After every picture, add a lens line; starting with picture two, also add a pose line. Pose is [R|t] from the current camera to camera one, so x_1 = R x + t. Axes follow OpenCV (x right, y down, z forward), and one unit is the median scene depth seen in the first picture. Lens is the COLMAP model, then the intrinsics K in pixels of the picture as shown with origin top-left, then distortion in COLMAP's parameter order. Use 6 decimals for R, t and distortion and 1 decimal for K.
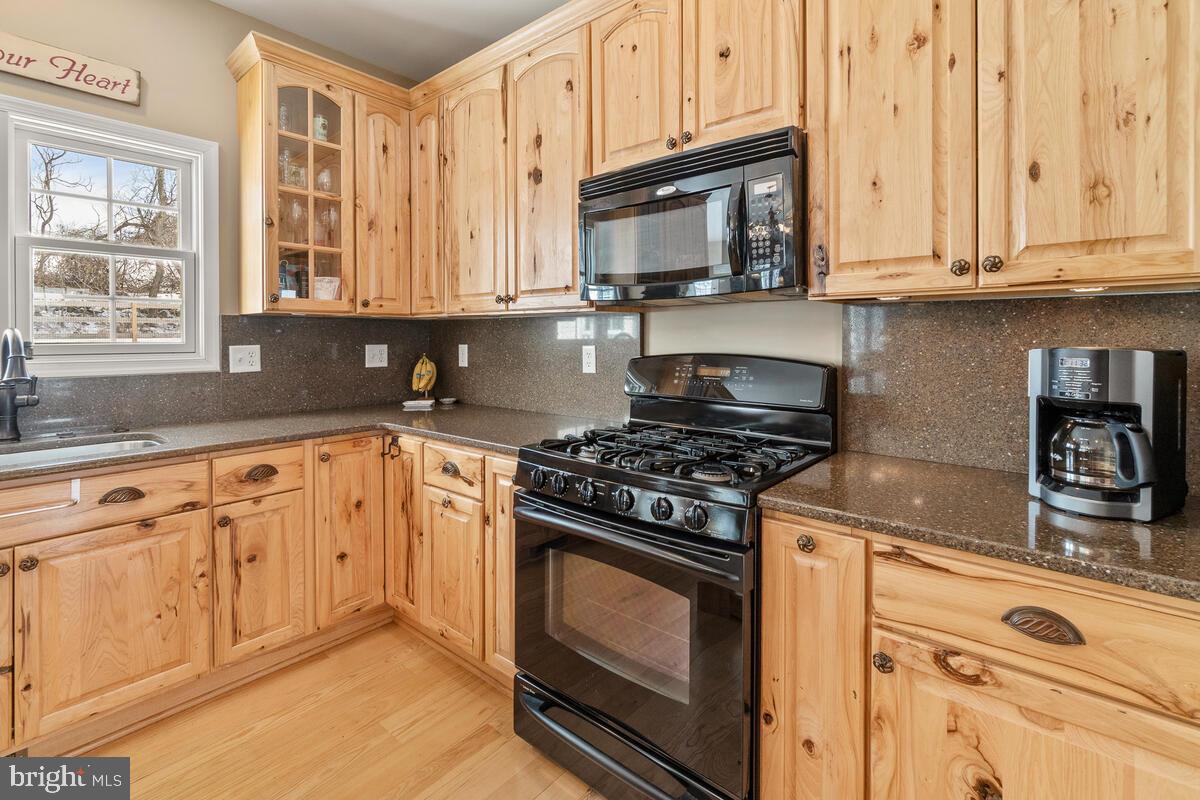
lens RADIAL K [[541.2, 0, 597.0], [0, 541.2, 335.8], [0, 0, 1]] dist [-0.006140, -0.000431]
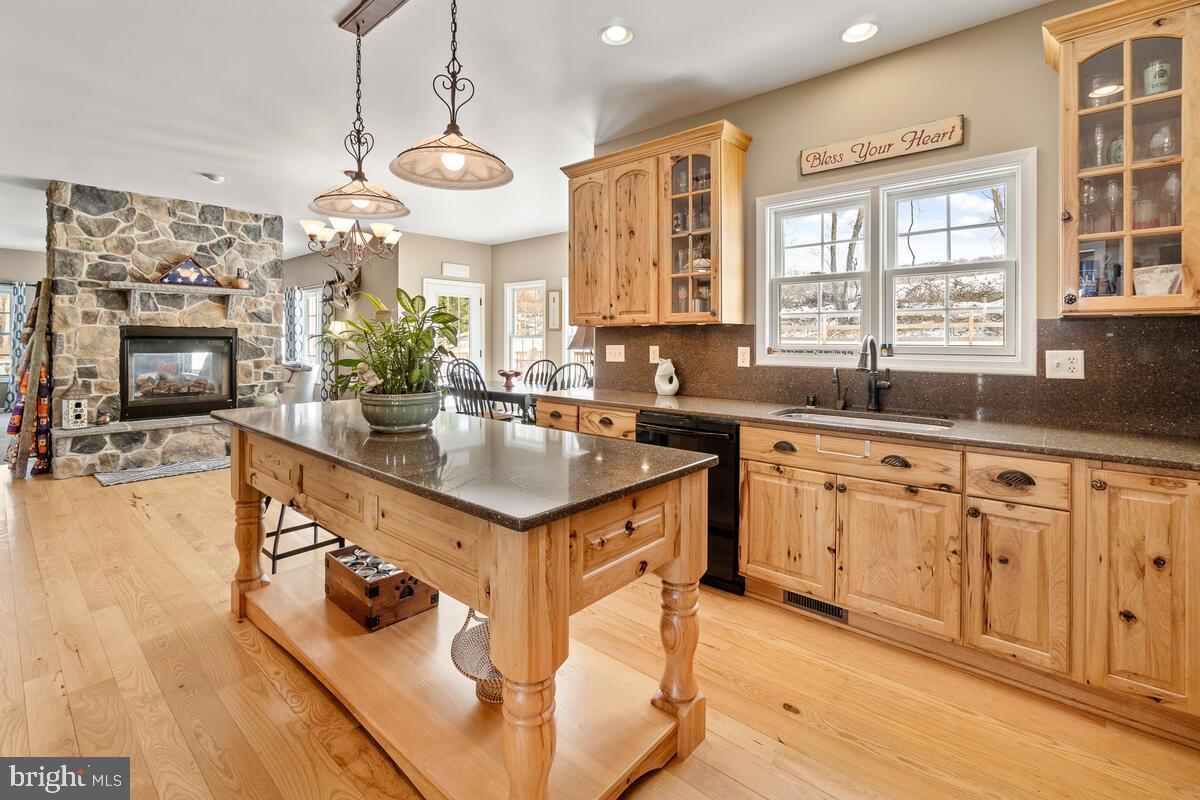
lens RADIAL K [[540.0, 0, 600.5], [0, 540.0, 343.1], [0, 0, 1]] dist [-0.001507, 0.000458]
pose [[-0.021093, 0.008361, -0.999743, 0.389009], [-0.001591, 0.999963, 0.008396, -0.002099], [0.999776, 0.001768, -0.021078, 0.266604]]
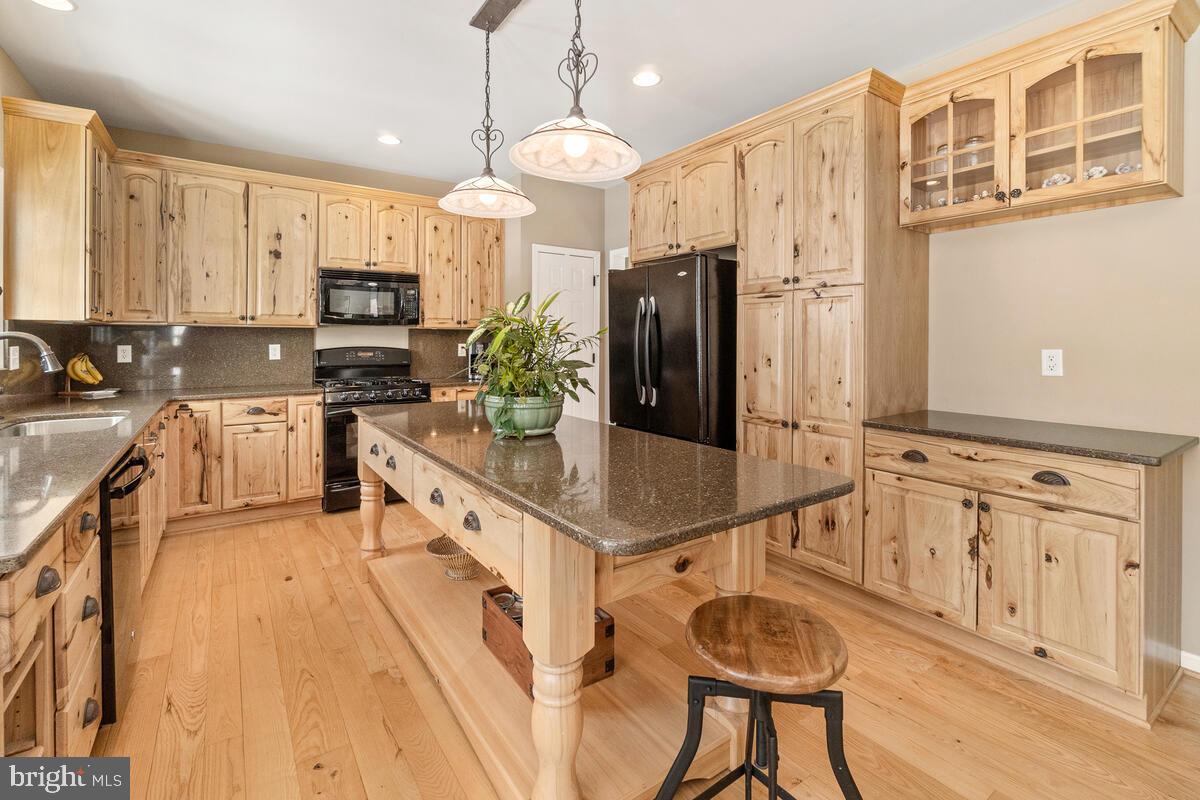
lens RADIAL K [[536.0, 0, 592.3], [0, 536.0, 352.1], [0, 0, 1]] dist [-0.004215, -0.000081]
pose [[0.261103, -0.015501, 0.965187, -1.804501], [-0.001381, 0.999864, 0.016431, 0.014458], [-0.965310, -0.005623, 0.261046, -0.609624]]
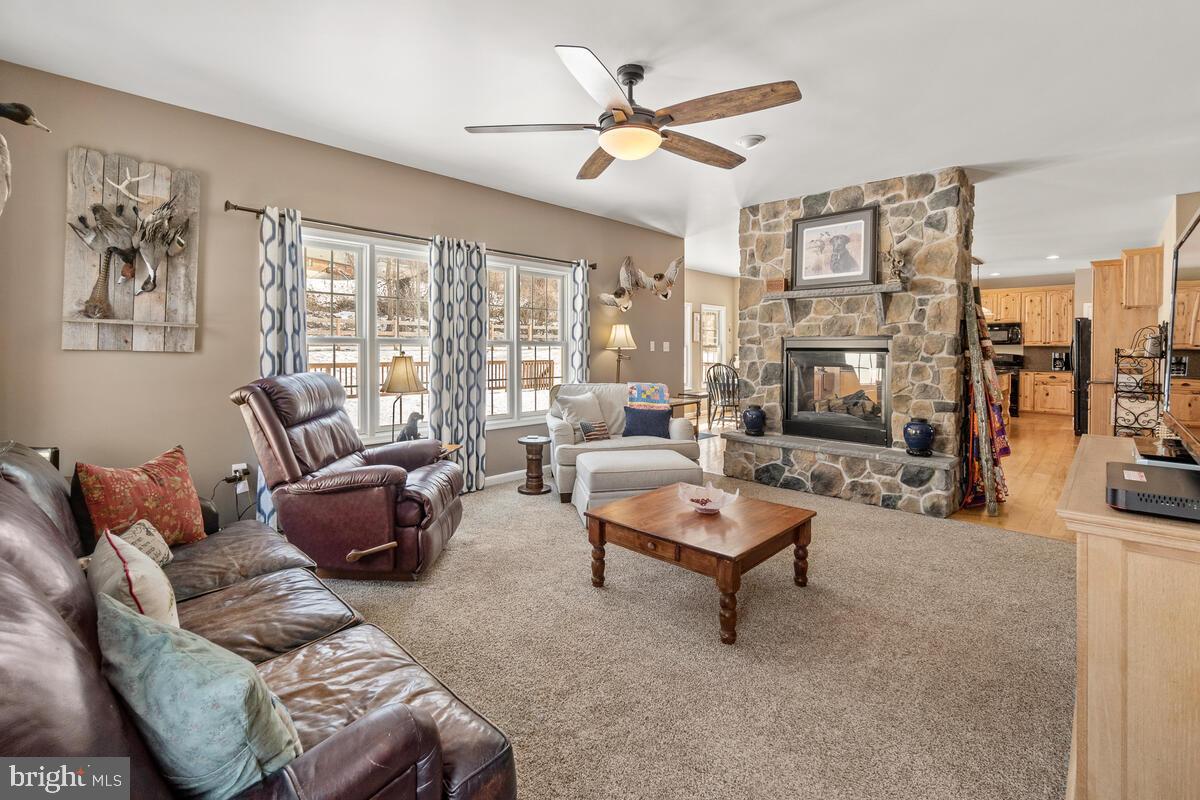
lens RADIAL K [[540.0, 0, 600.5], [0, 540.0, 343.1], [0, 0, 1]] dist [-0.001507, 0.000458]
pose [[0.998406, 0.009565, -0.055629, -3.656319], [-0.009884, 0.999936, -0.005476, -0.007161], [0.055573, 0.006017, 0.998436, -4.940048]]
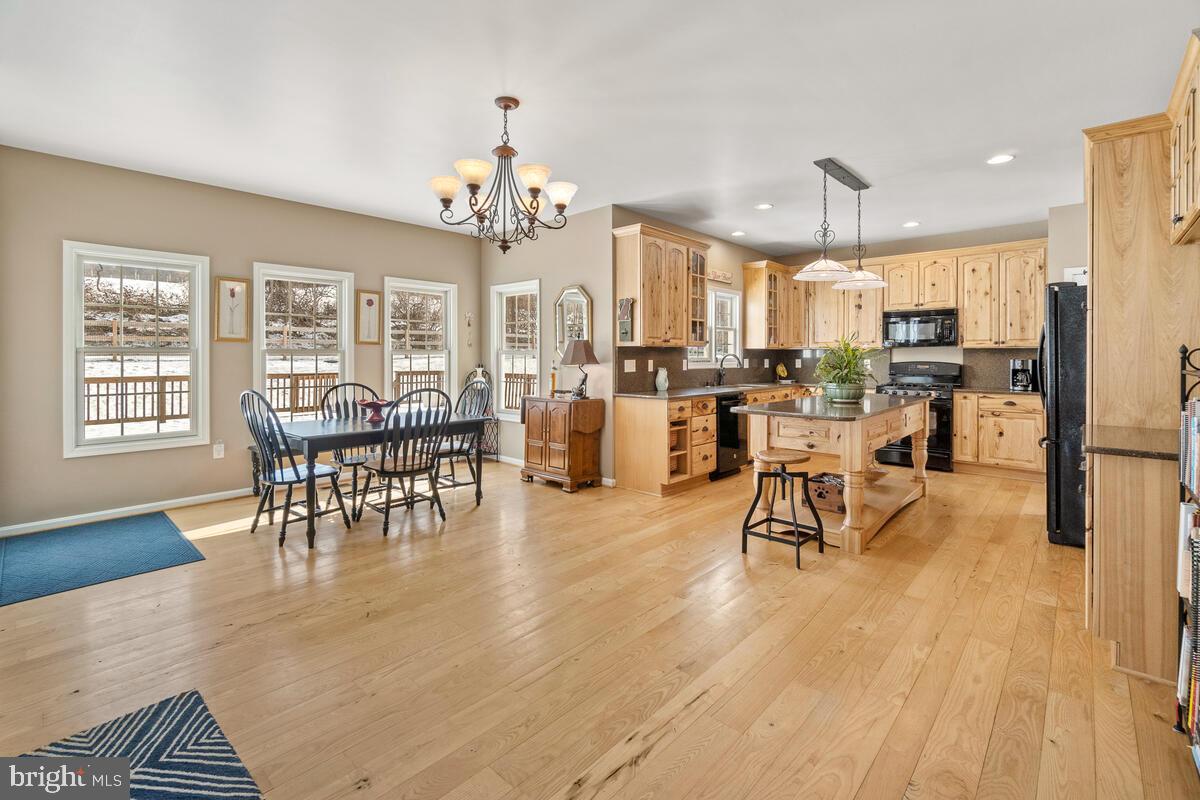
lens RADIAL K [[536.0, 0, 592.3], [0, 536.0, 352.1], [0, 0, 1]] dist [-0.004215, -0.000081]
pose [[0.999042, 0.003714, -0.043604, -1.730054], [-0.003897, 0.999984, -0.004114, -0.006230], [0.043588, 0.004280, 0.999040, -2.500213]]
